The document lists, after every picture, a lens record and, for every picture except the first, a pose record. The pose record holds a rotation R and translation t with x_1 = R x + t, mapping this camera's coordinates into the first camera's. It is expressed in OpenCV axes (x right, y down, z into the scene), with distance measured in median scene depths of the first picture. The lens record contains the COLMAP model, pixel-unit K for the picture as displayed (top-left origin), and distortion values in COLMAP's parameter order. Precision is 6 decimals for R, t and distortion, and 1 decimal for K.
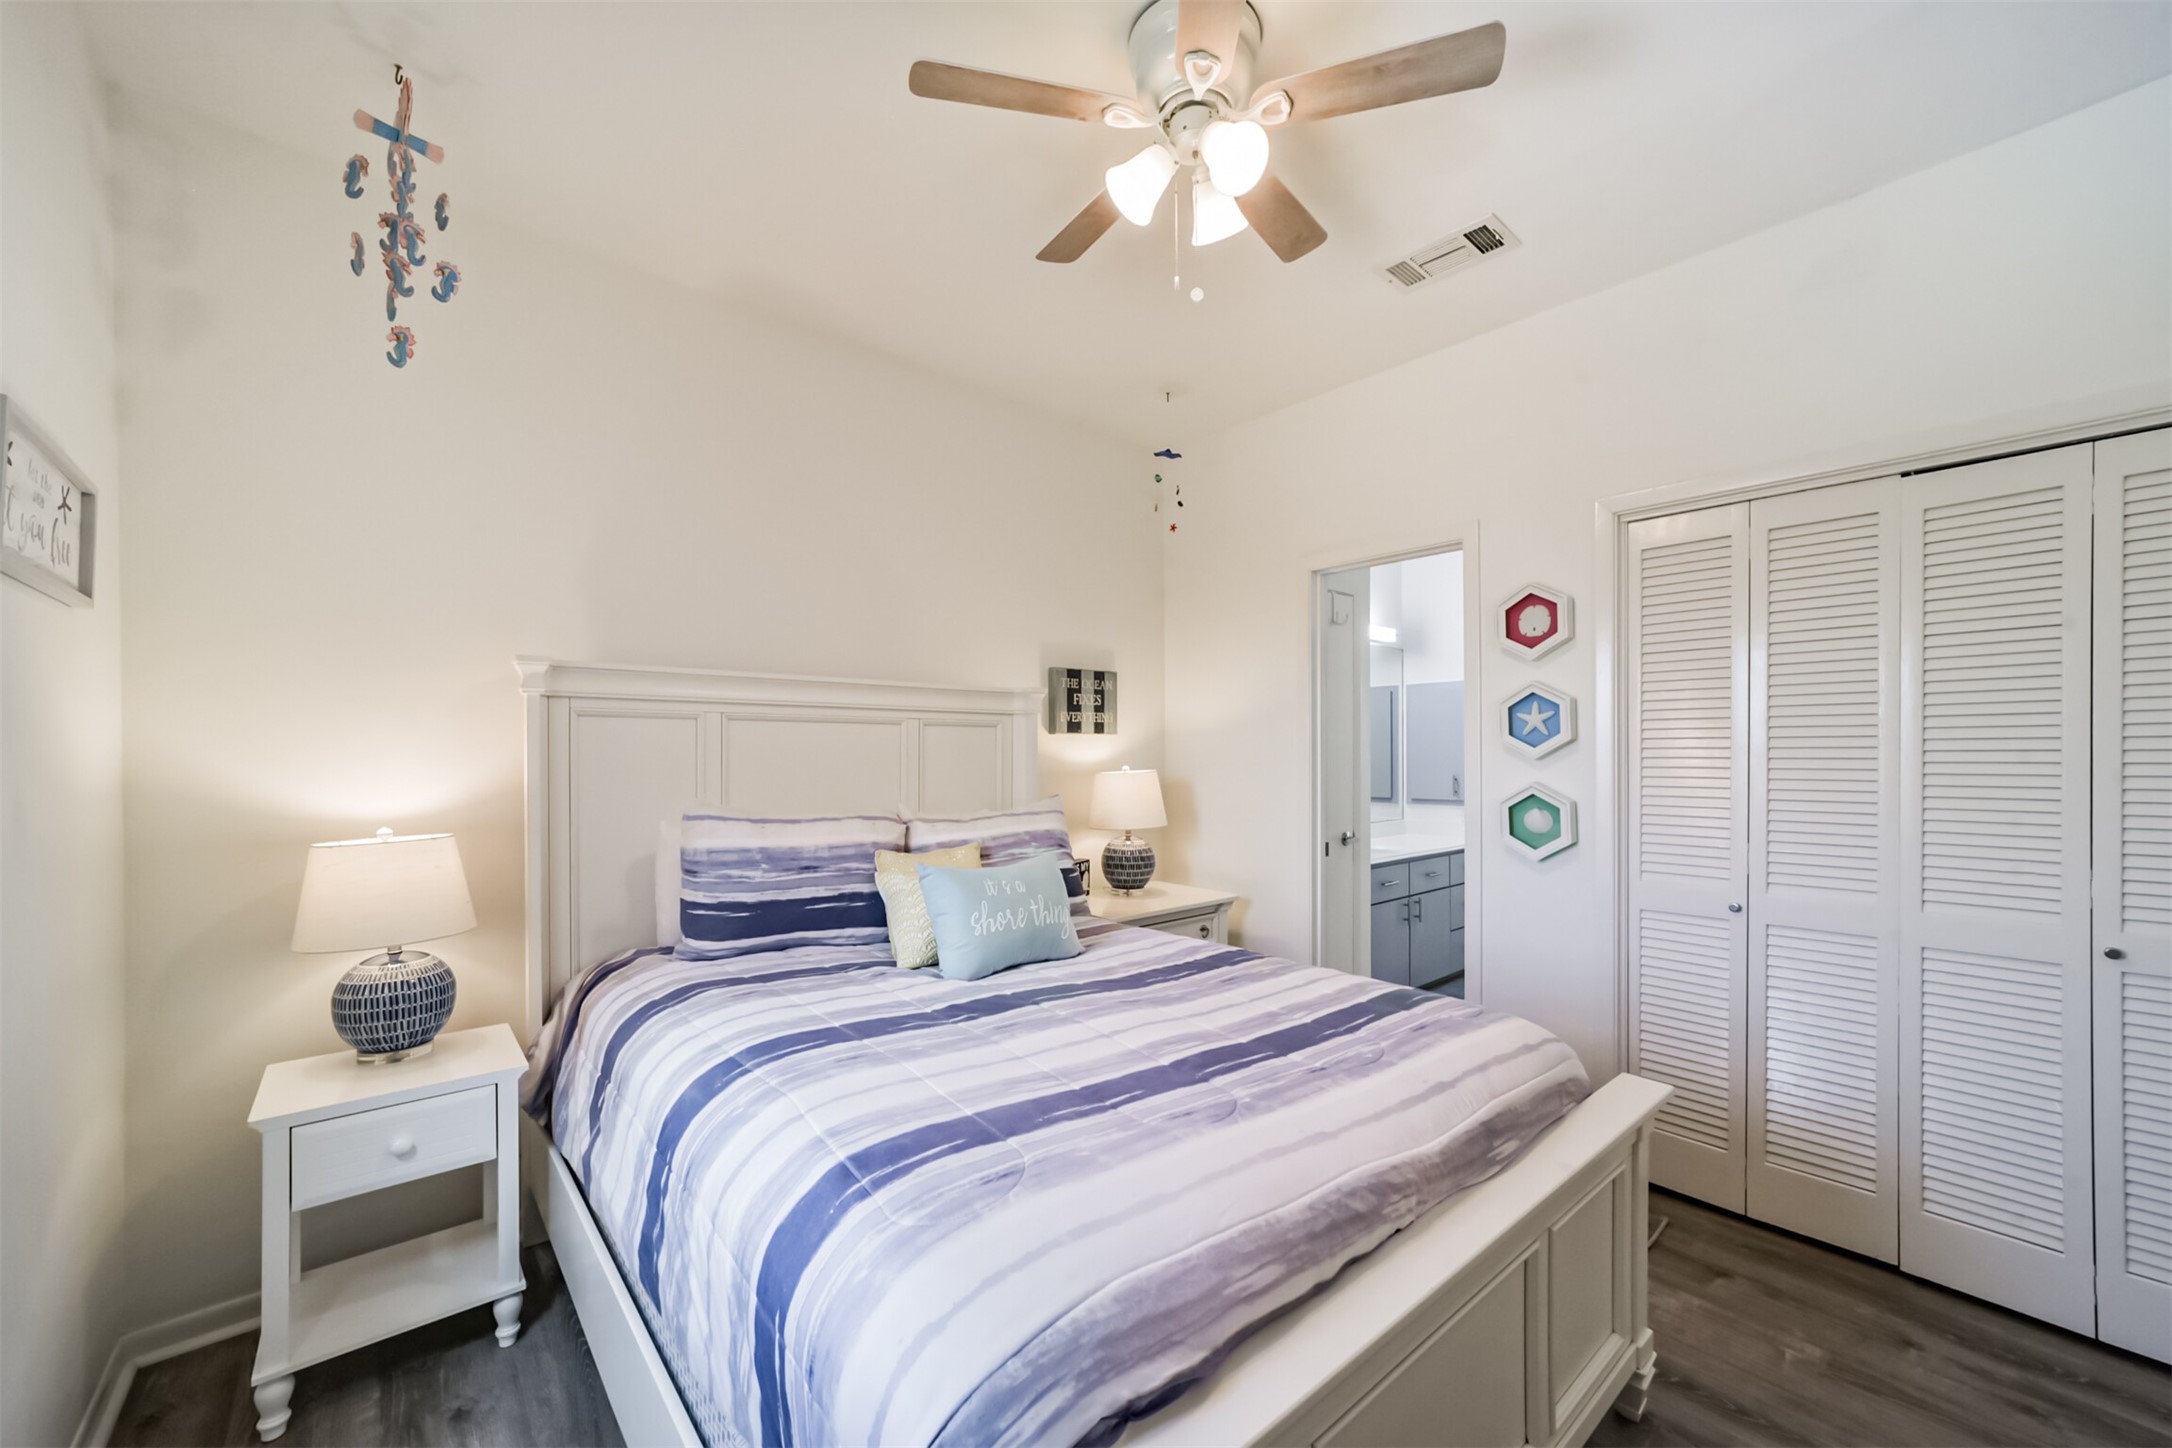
lens RADIAL K [[846.5, 0, 1087.7], [0, 846.5, 742.5], [0, 0, 1]] dist [-0.001574, -0.000055]
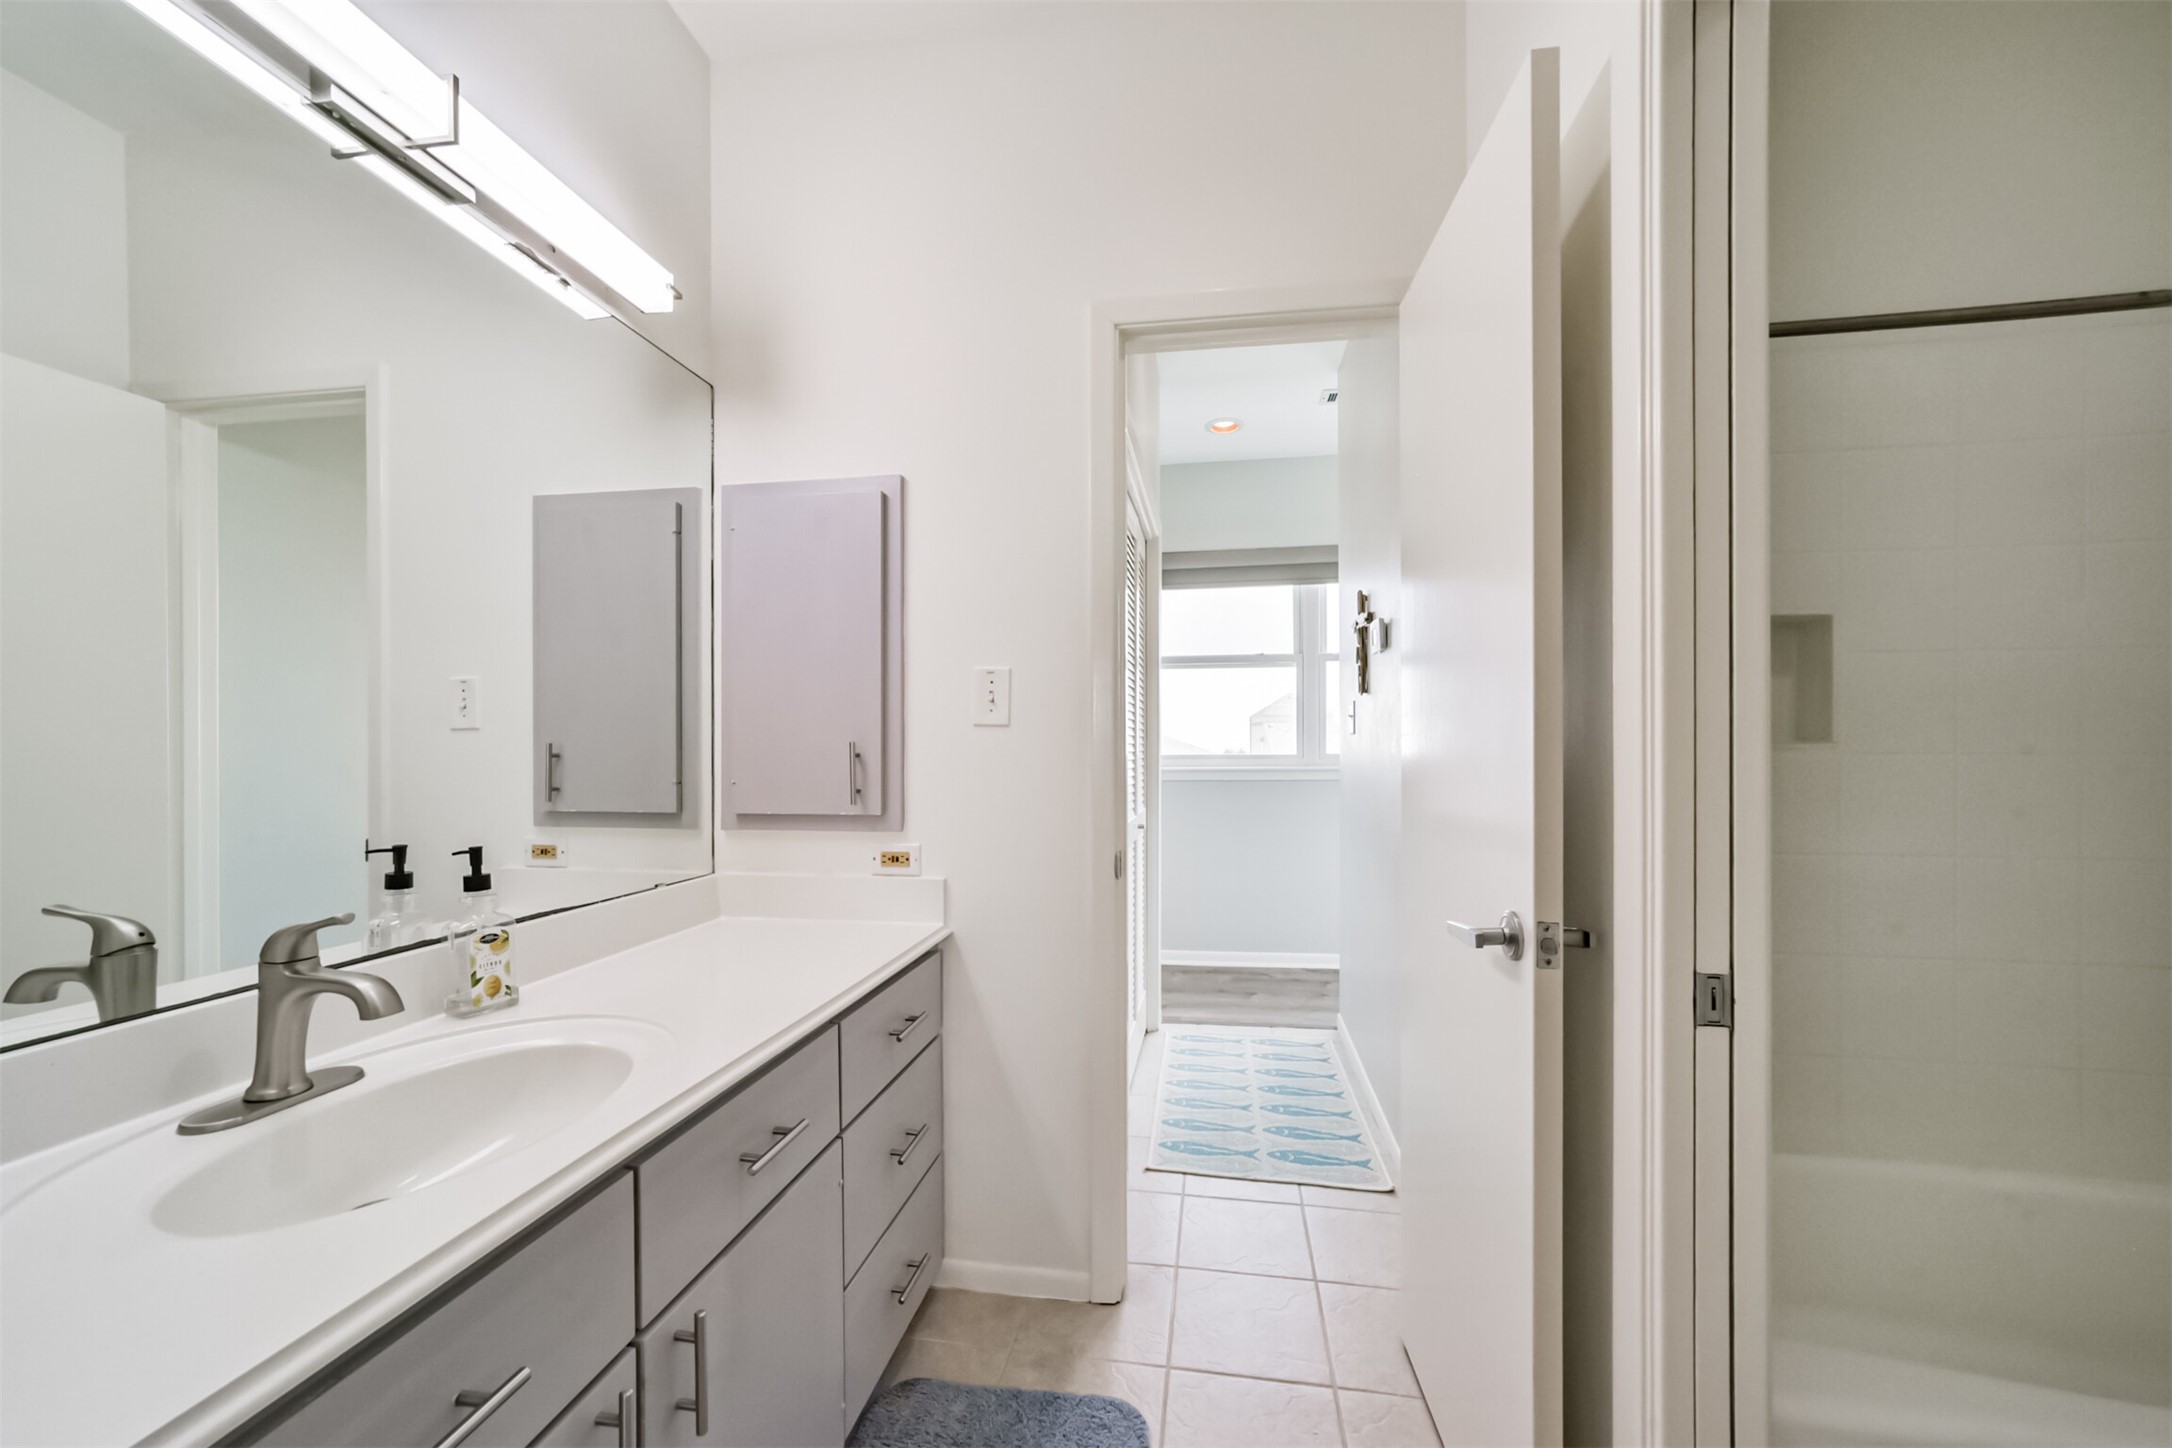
lens RADIAL K [[846.5, 0, 1085.5], [0, 846.5, 734.3], [0, 0, 1]] dist [-0.001574, -0.000055]
pose [[0.761110, -0.000028, 0.648623, 0.263097], [-0.003661, 0.999984, 0.004339, 0.031332], [-0.648612, -0.005677, 0.761098, 0.635284]]
